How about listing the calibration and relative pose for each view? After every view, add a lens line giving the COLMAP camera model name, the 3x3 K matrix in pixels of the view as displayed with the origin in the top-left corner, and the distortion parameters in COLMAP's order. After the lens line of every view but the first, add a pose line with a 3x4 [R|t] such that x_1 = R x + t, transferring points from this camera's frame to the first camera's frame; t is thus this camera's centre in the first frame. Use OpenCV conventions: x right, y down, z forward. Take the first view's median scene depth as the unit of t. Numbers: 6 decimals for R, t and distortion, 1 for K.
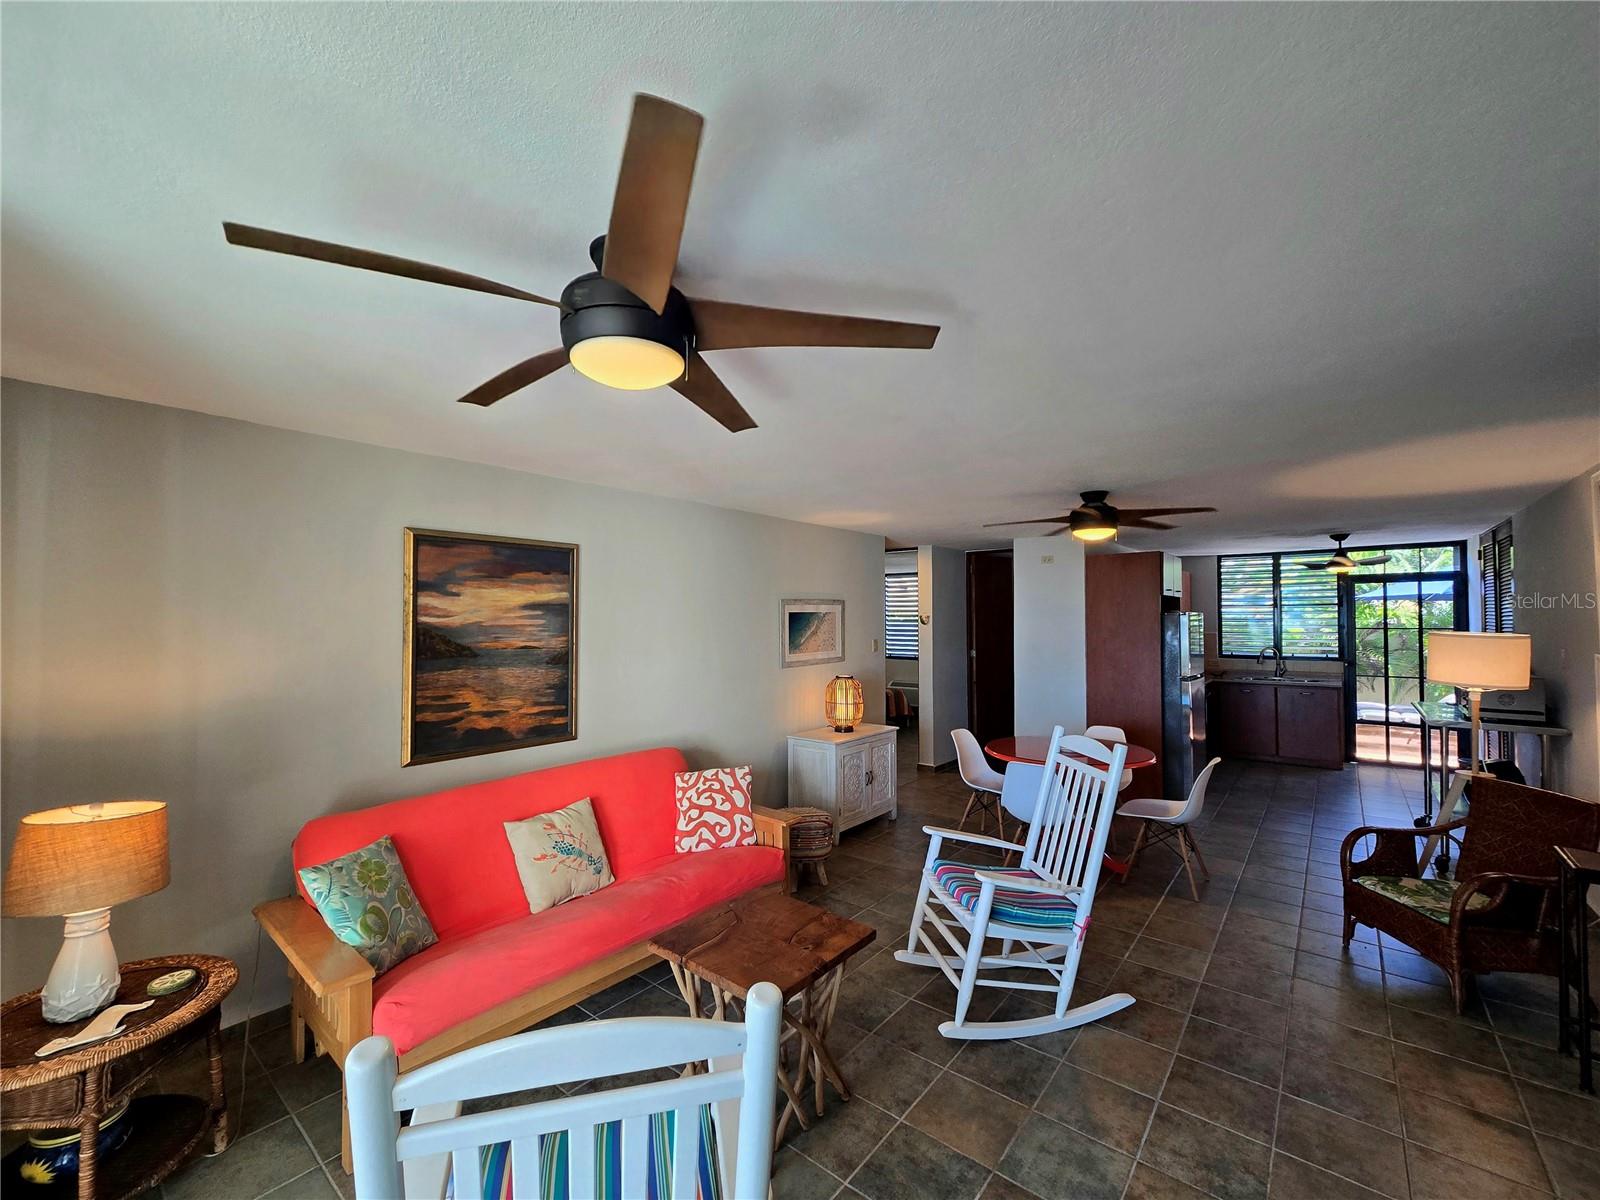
lens RADIAL K [[644.7, 0, 801.3], [0, 644.7, 607.0], [0, 0, 1]] dist [-0.005893, -0.000098]
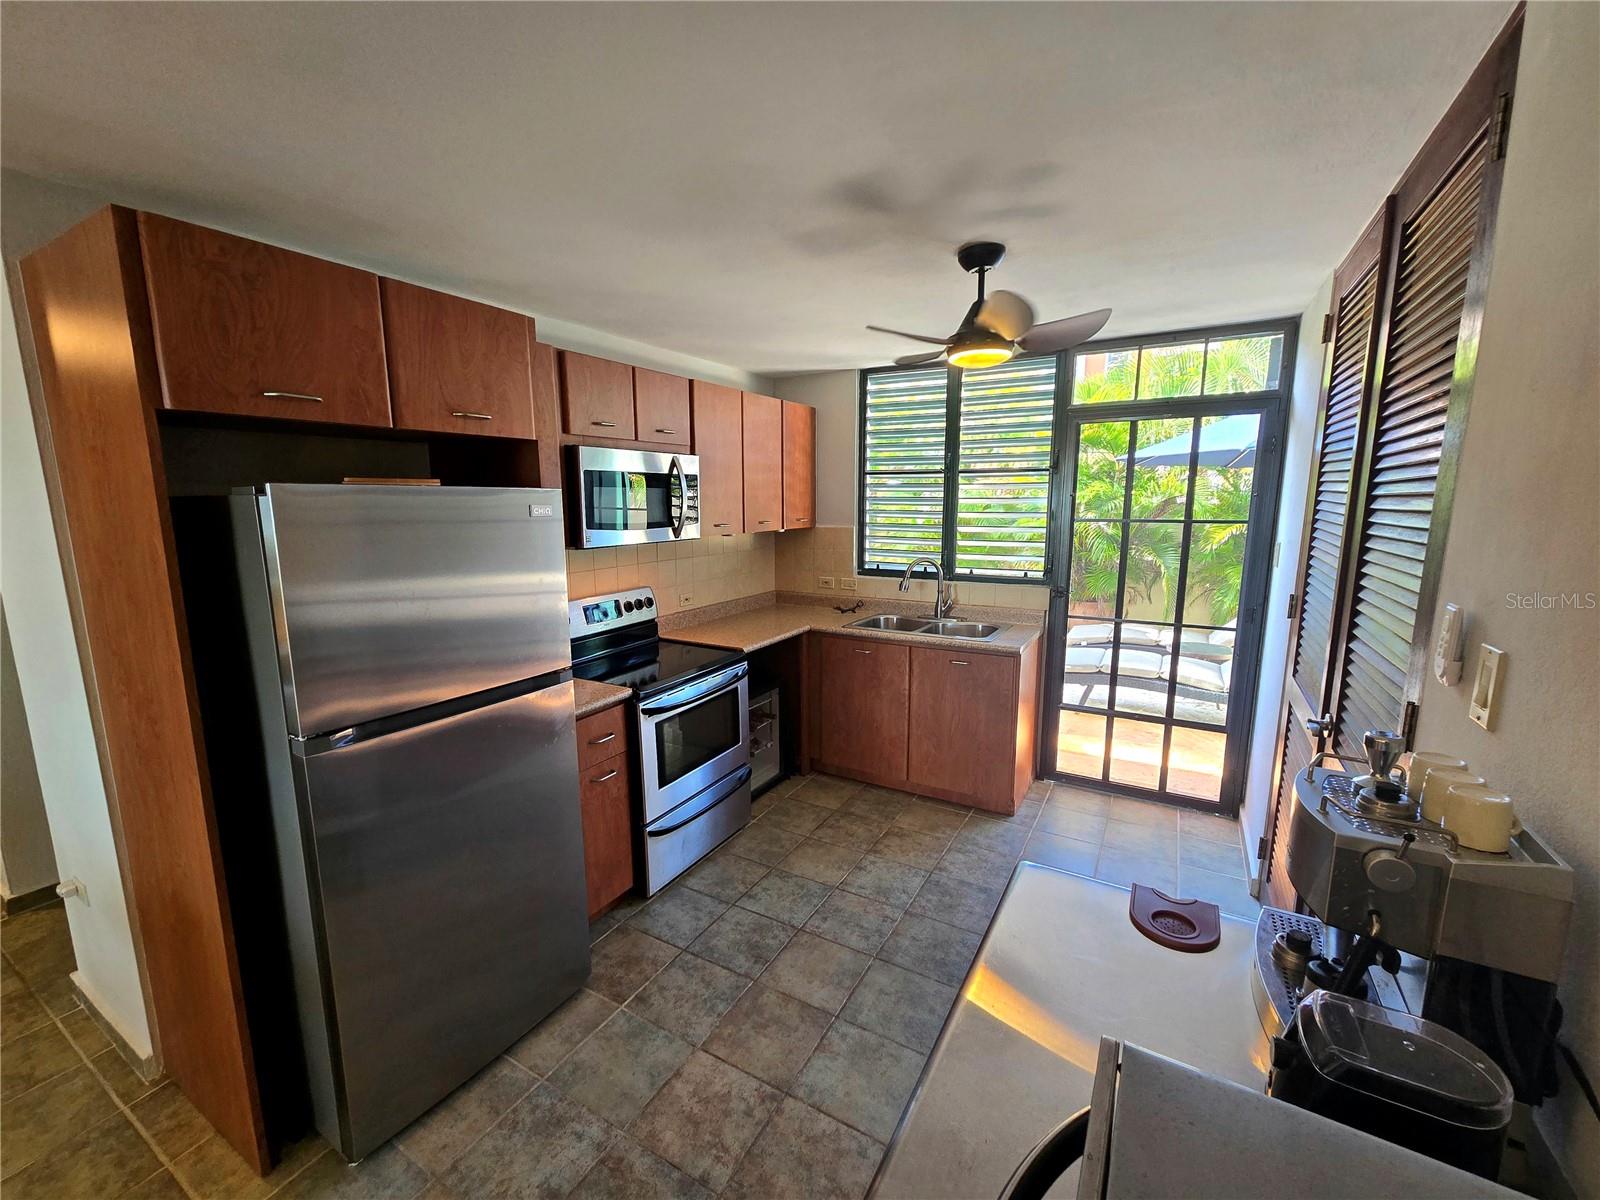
lens RADIAL K [[660.2, 0, 794.0], [0, 660.2, 605.3], [0, 0, 1]] dist [0.001233, 0.000153]
pose [[0.986391, -0.031897, 0.161292, 0.562282], [0.000962, 0.982105, 0.188334, 0.002691], [-0.164413, -0.185615, 0.968770, 0.531037]]
